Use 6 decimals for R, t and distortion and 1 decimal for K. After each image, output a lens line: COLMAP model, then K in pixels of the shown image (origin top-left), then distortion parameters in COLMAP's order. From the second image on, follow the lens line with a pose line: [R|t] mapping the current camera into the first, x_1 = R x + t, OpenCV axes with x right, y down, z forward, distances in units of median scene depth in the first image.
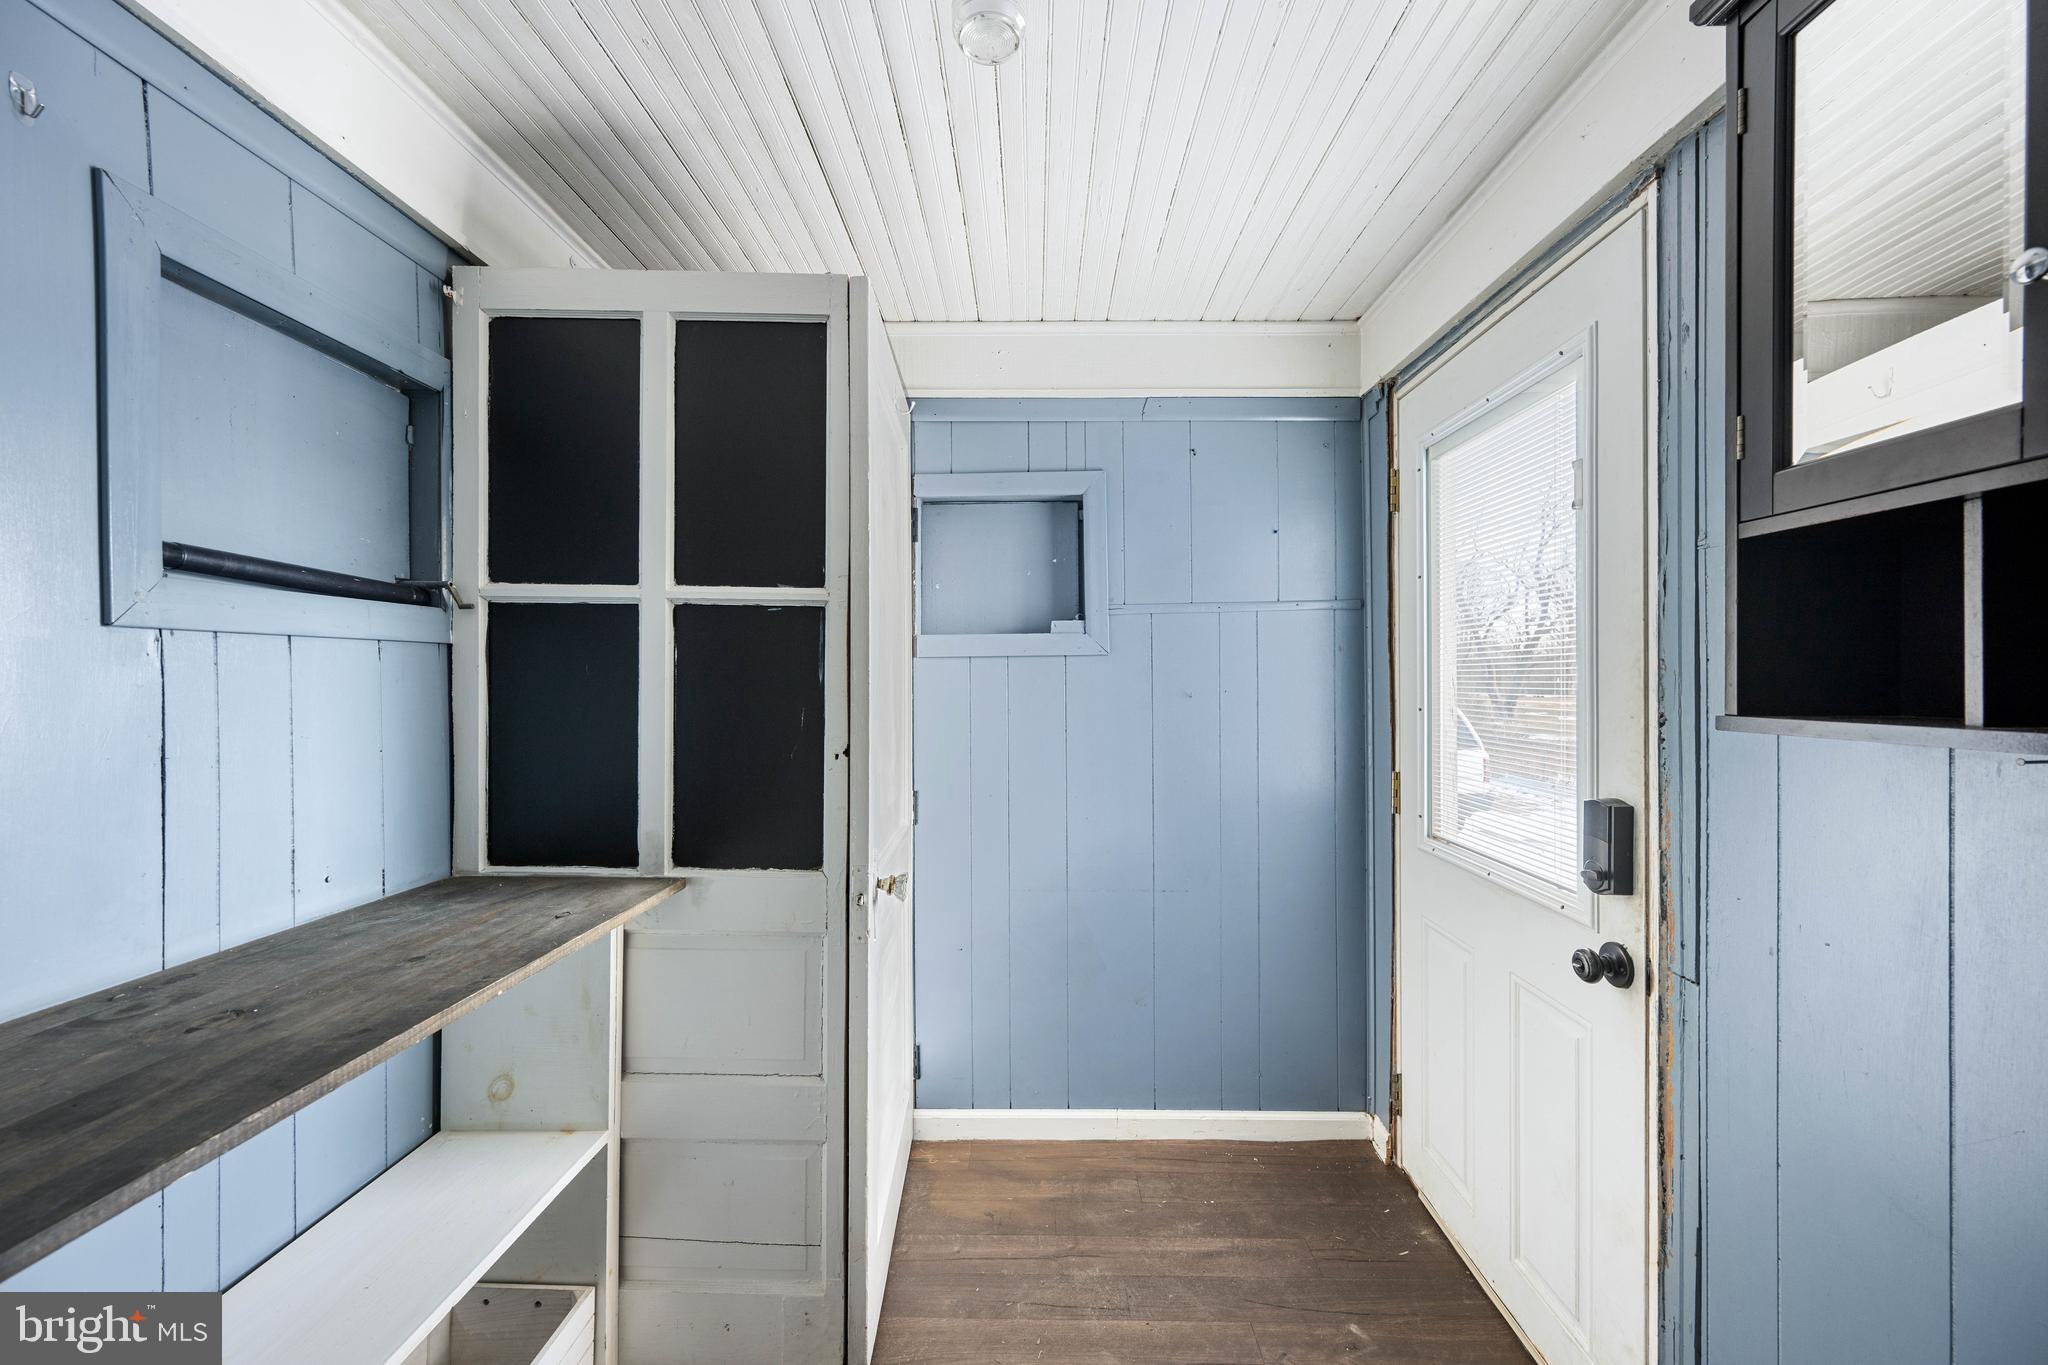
lens RADIAL K [[805.3, 0, 1021.6], [0, 805.3, 686.8], [0, 0, 1]] dist [-0.002846, -0.000240]
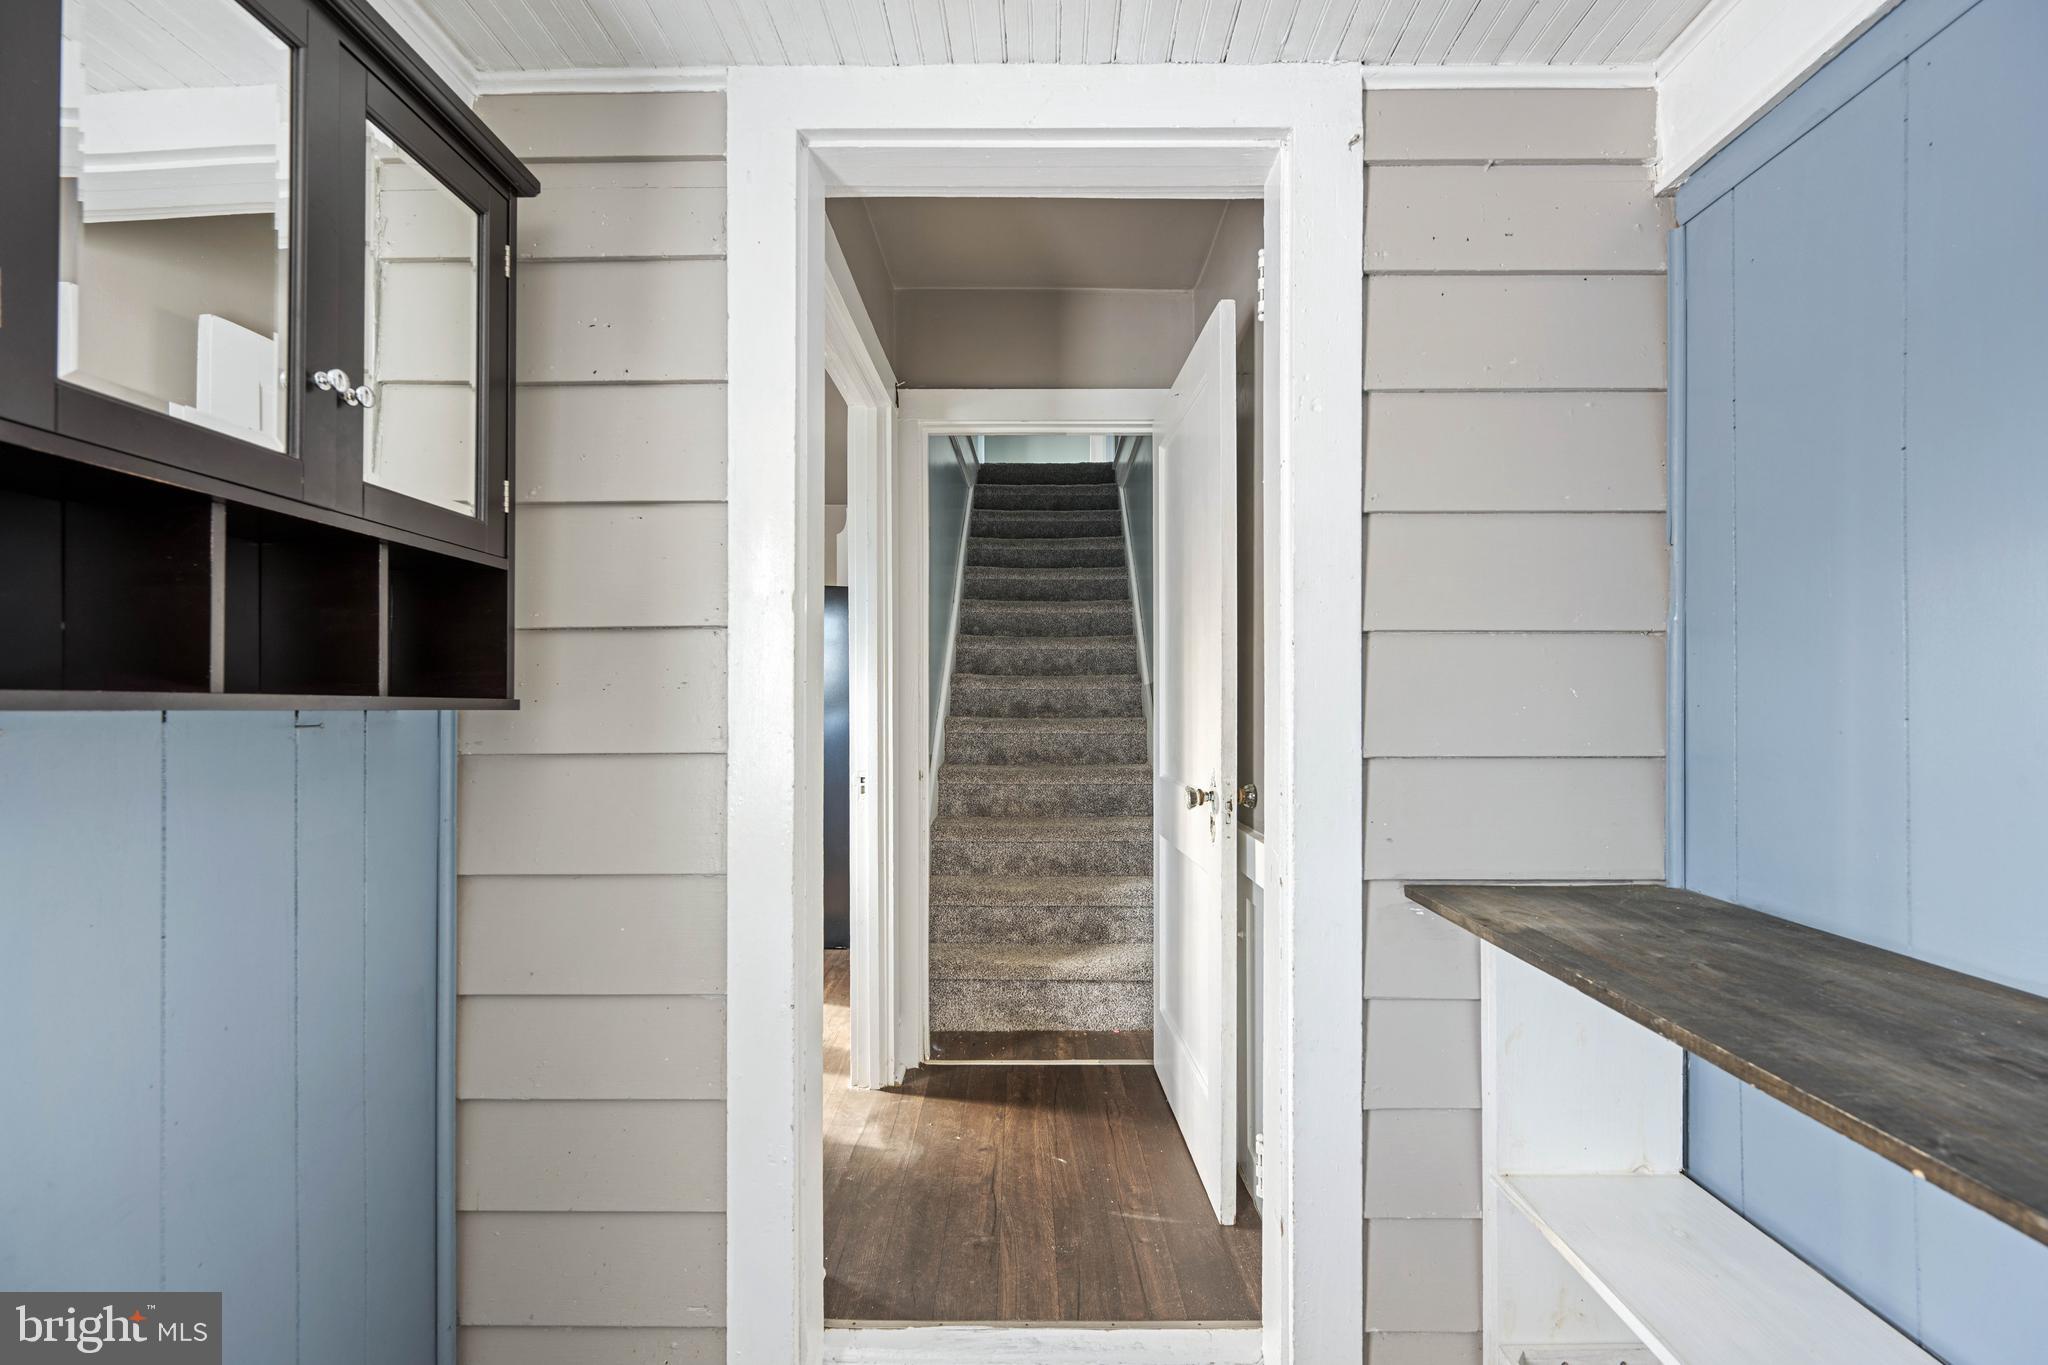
lens RADIAL K [[805.3, 0, 1032.7], [0, 805.3, 691.5], [0, 0, 1]] dist [-0.002846, -0.000240]
pose [[-0.999992, -0.002066, 0.003362, 0.000716], [-0.002084, 0.999984, -0.005230, 0.041483], [-0.003351, -0.005237, -0.999981, 2.055523]]
